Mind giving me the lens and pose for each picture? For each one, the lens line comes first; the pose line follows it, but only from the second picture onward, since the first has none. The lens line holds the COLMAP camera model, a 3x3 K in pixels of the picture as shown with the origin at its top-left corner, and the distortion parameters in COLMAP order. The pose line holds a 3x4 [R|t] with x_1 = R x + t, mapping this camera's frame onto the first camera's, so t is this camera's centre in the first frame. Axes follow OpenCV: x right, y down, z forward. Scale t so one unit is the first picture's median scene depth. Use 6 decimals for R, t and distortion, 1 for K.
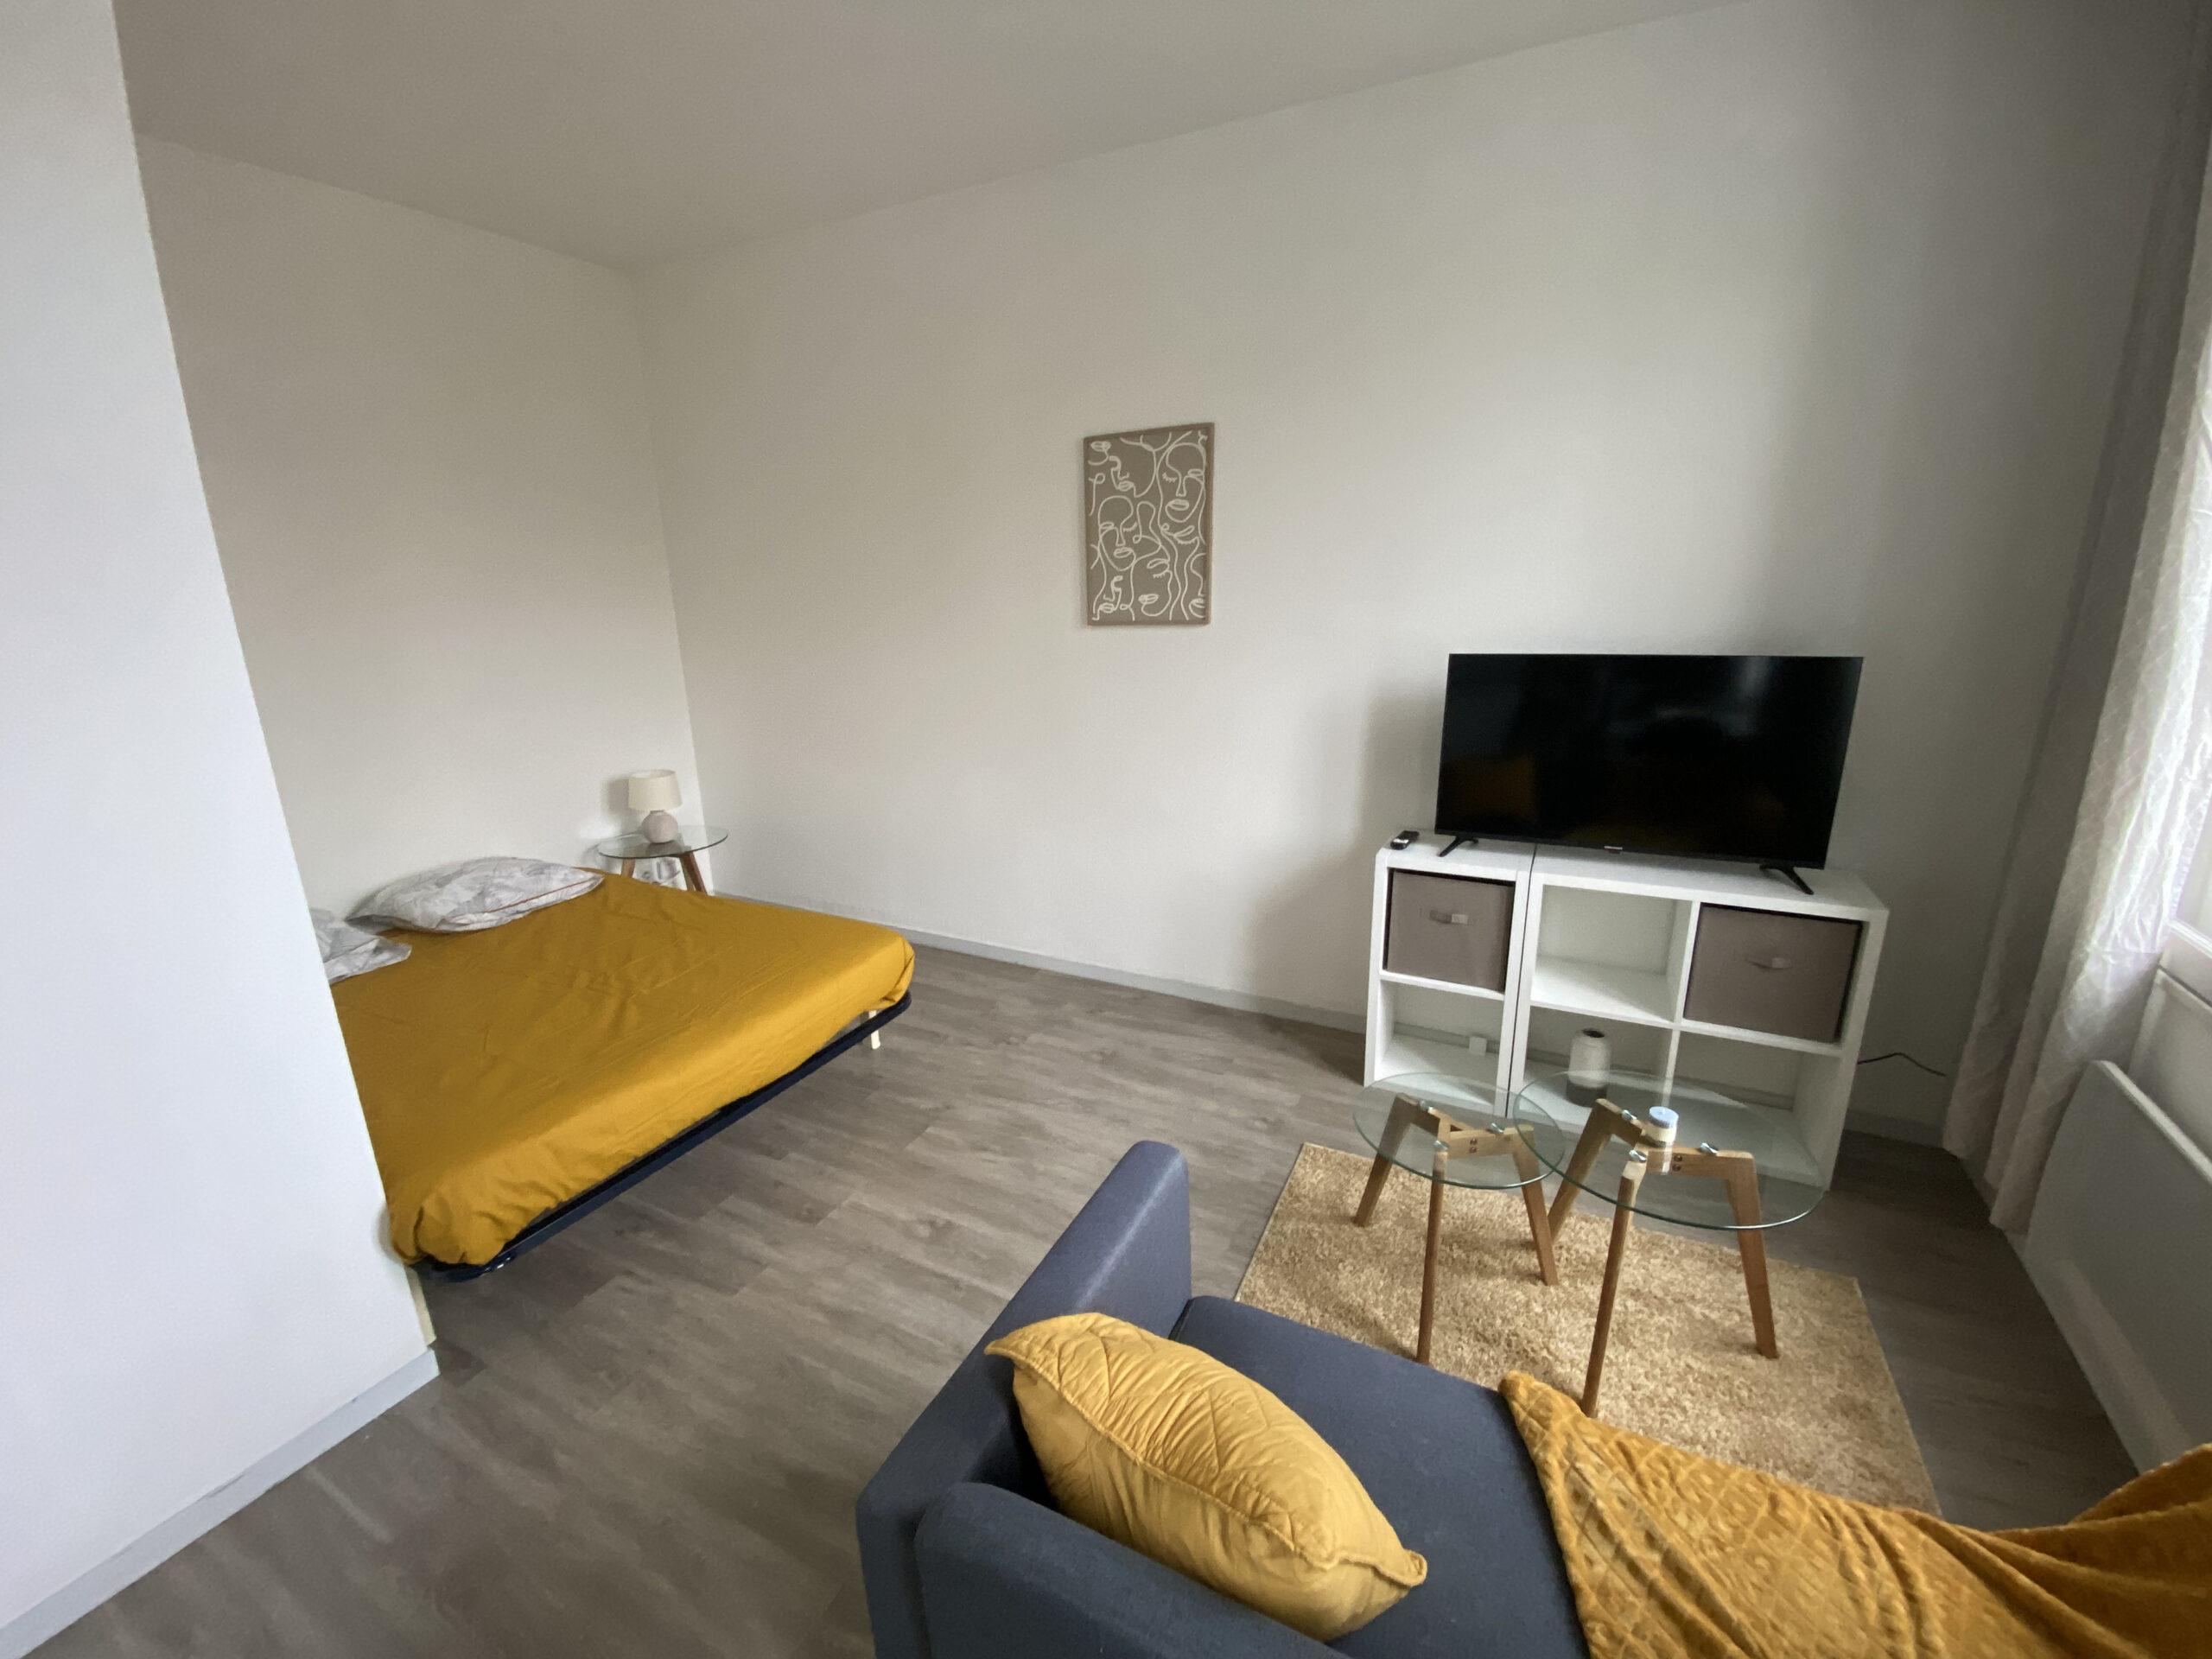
lens RADIAL K [[880.7, 0, 1115.1], [0, 880.7, 823.4], [0, 0, 1]] dist [0.001909, -0.013265]
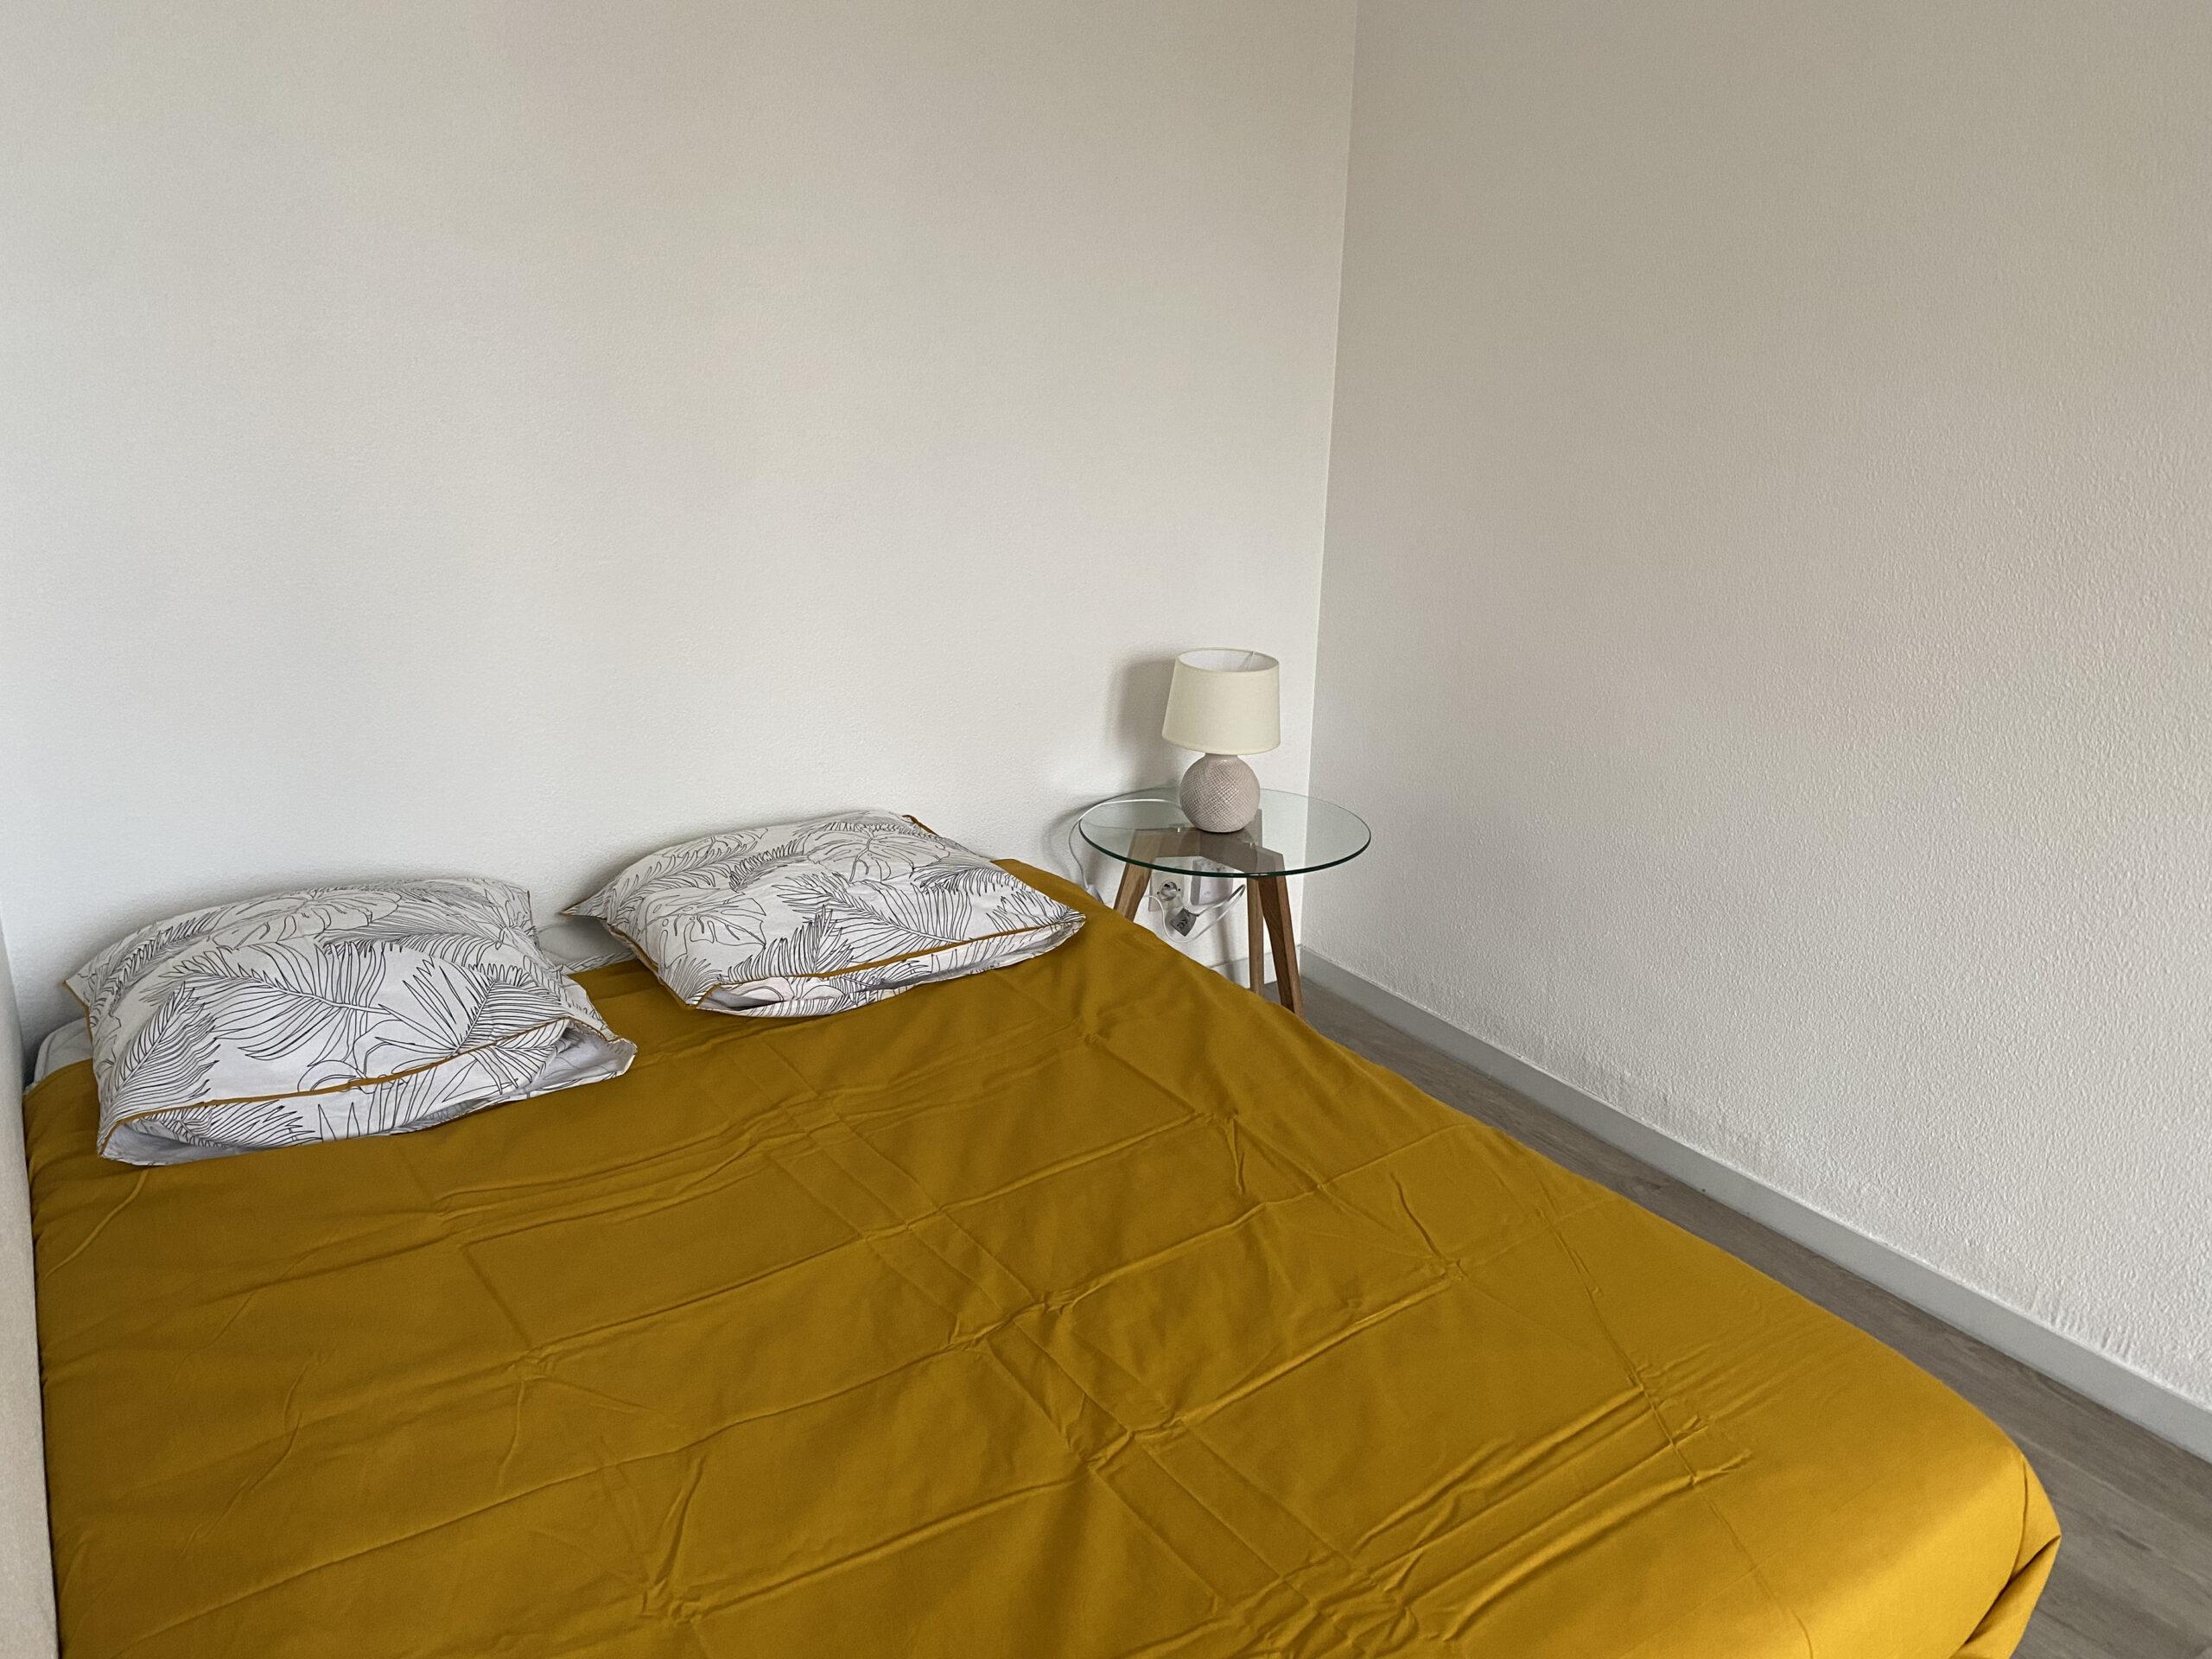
lens RADIAL K [[1694.5, 0, 1096.1], [0, 1694.5, 806.0], [0, 0, 1]] dist [0.062019, -0.058920]
pose [[0.856522, 0.186367, -0.481287, -0.244490], [-0.170084, 0.982361, 0.077706, -0.051664], [0.487279, 0.015303, 0.873112, 0.377852]]
